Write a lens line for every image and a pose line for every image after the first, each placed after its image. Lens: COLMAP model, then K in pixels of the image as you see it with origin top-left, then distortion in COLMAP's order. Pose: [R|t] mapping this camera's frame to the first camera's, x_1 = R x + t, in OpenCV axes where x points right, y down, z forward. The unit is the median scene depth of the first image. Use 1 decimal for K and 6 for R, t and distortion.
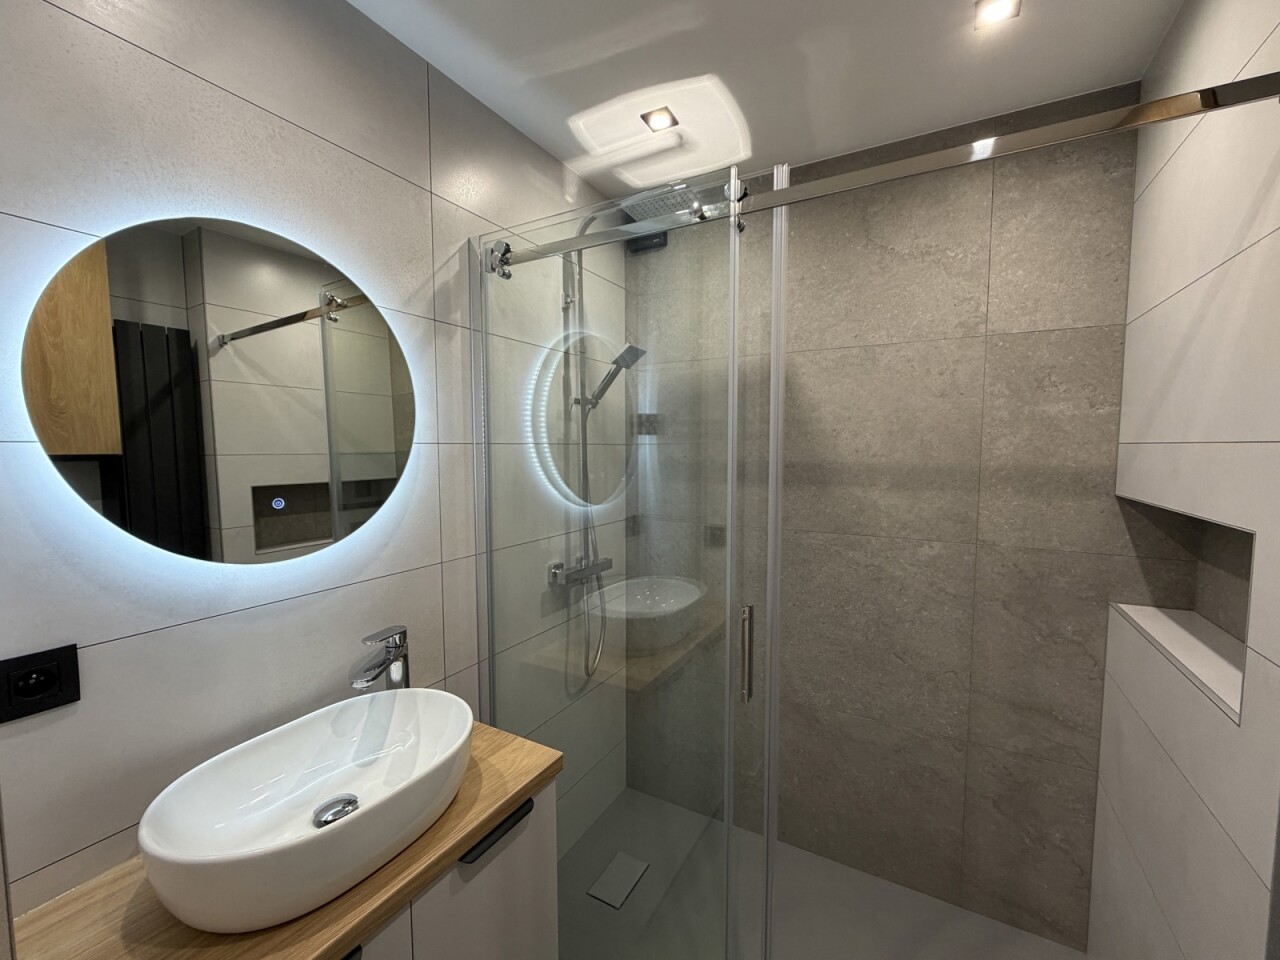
lens RADIAL K [[516.6, 0, 642.2], [0, 516.6, 480.6], [0, 0, 1]] dist [-0.001115, 0.000299]
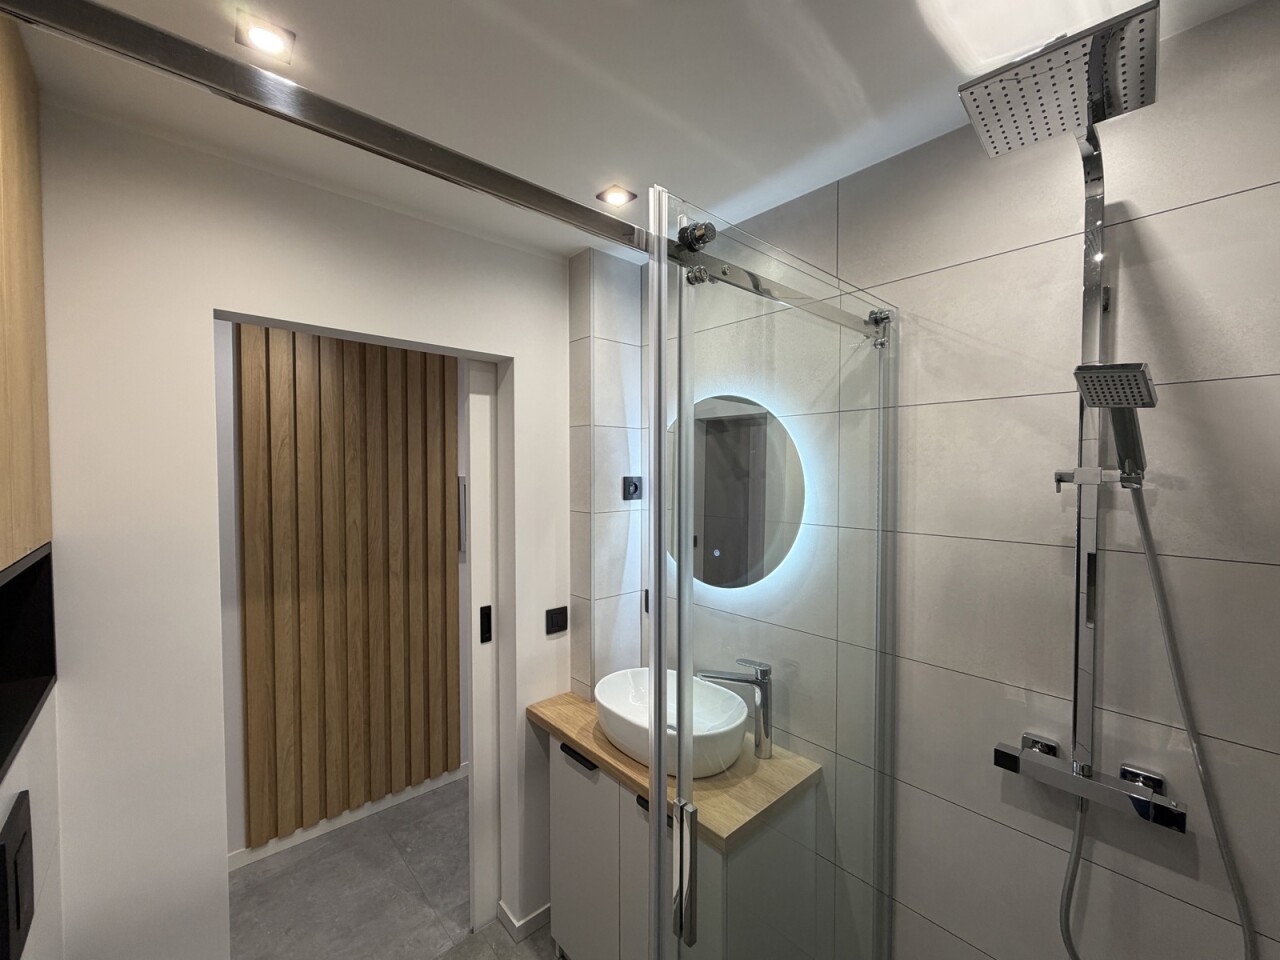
lens RADIAL K [[516.6, 0, 644.9], [0, 516.6, 484.7], [0, 0, 1]] dist [-0.001115, 0.000299]
pose [[-0.301685, 0.025650, -0.953063, 0.736561], [-0.068340, 0.996485, 0.048451, -0.183428], [0.950955, 0.079750, -0.298872, 0.944613]]
